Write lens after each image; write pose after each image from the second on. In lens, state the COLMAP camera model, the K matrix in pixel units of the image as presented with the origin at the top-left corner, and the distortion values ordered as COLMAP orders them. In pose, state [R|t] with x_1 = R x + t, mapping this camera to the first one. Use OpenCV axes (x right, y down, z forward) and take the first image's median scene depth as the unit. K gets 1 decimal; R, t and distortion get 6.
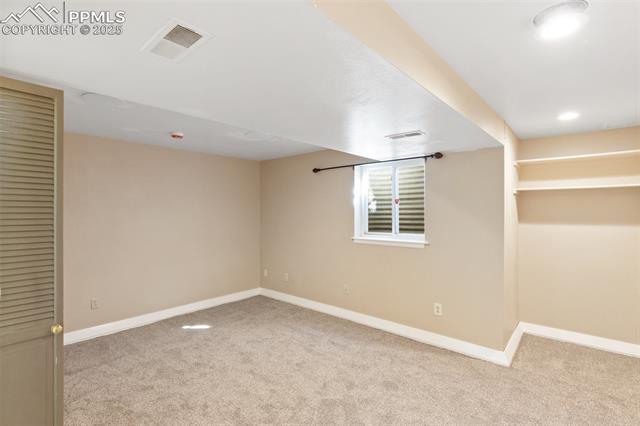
lens RADIAL K [[299.2, 0, 311.2], [0, 299.2, 212.6], [0, 0, 1]] dist [0.000553, 0.000182]
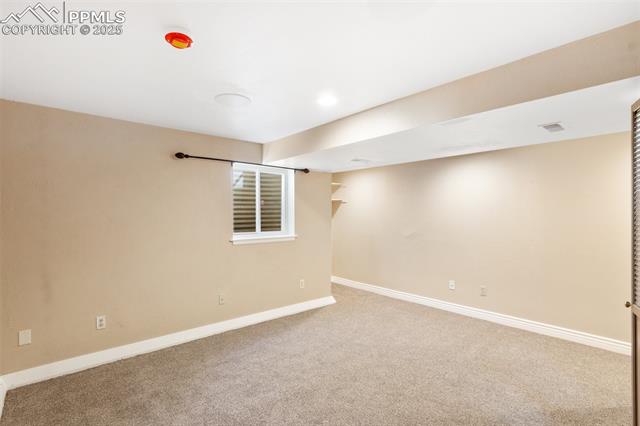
lens RADIAL K [[294.1, 0, 306.0], [0, 294.1, 212.1], [0, 0, 1]] dist [-0.002888, -0.000345]
pose [[0.165377, 0.000972, 0.986230, -0.789177], [-0.007393, 0.999973, 0.000254, -0.002939], [-0.986203, -0.007333, 0.165379, 0.684547]]
